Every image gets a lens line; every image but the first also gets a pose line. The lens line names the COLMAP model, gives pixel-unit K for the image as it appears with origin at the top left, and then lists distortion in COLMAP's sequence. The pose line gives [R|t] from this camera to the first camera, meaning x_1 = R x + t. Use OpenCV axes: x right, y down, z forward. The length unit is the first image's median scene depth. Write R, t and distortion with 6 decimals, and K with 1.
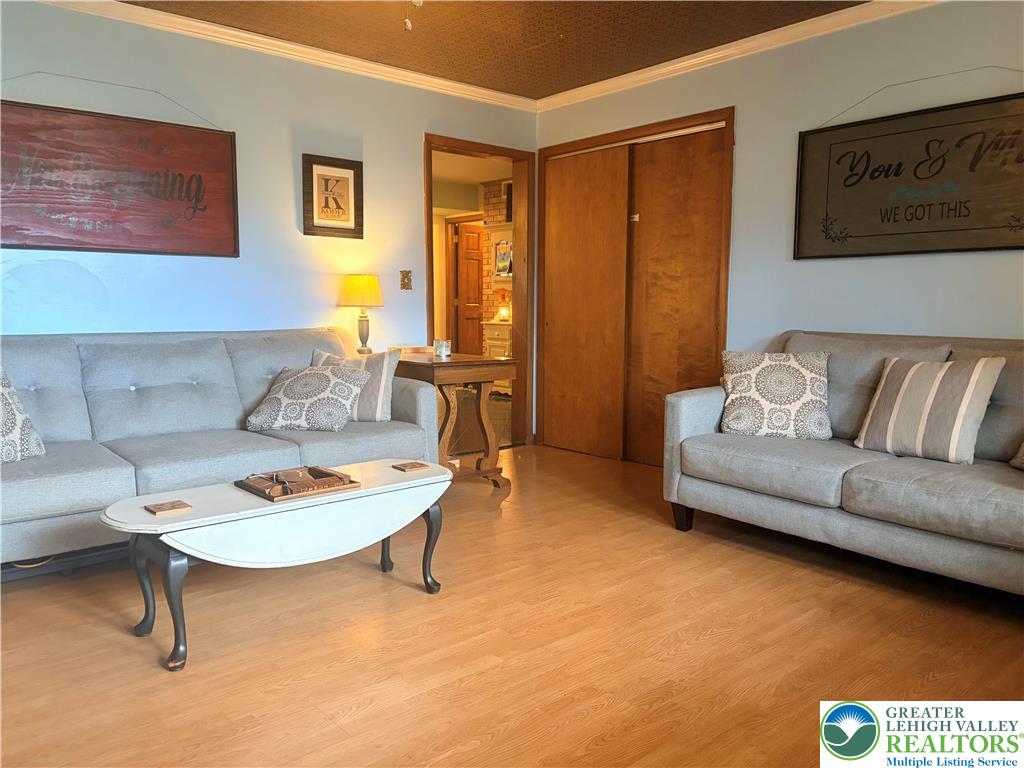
lens RADIAL K [[764.9, 0, 511.7], [0, 764.9, 385.0], [0, 0, 1]] dist [0.010723, -0.007740]
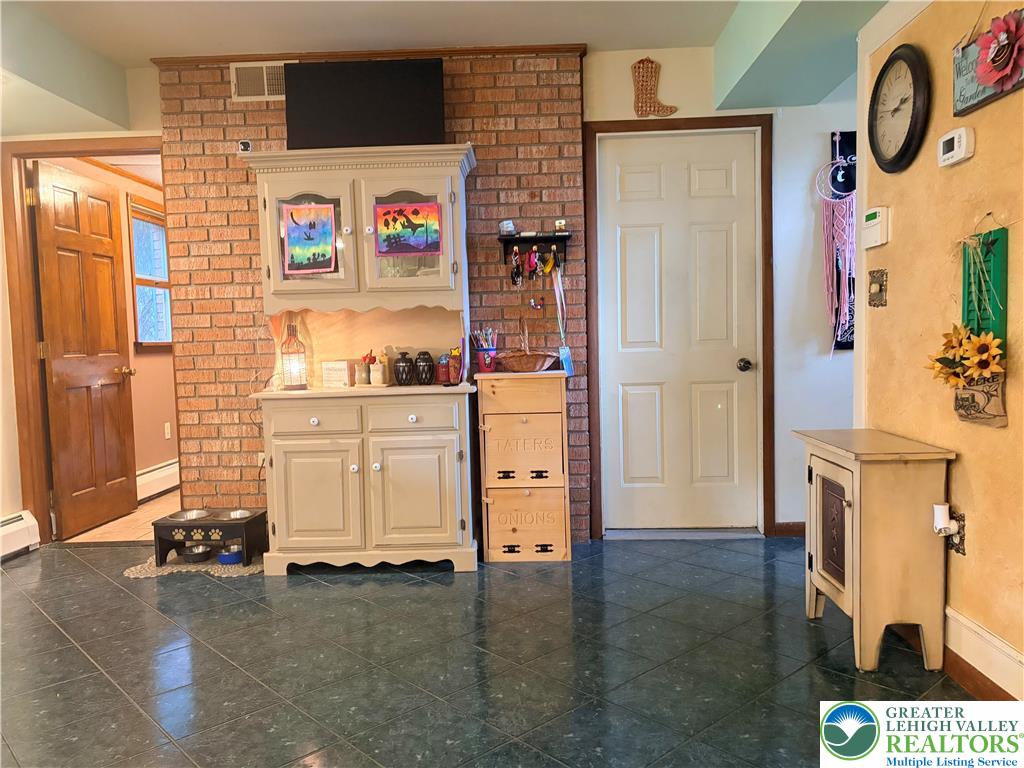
lens RADIAL K [[764.9, 0, 511.4], [0, 764.9, 382.1], [0, 0, 1]] dist [0.010723, -0.007740]
pose [[0.686898, -0.067678, 0.723596, -0.230405], [0.109597, 0.993914, -0.011077, -0.069499], [-0.718442, 0.086912, 0.690135, 0.626411]]
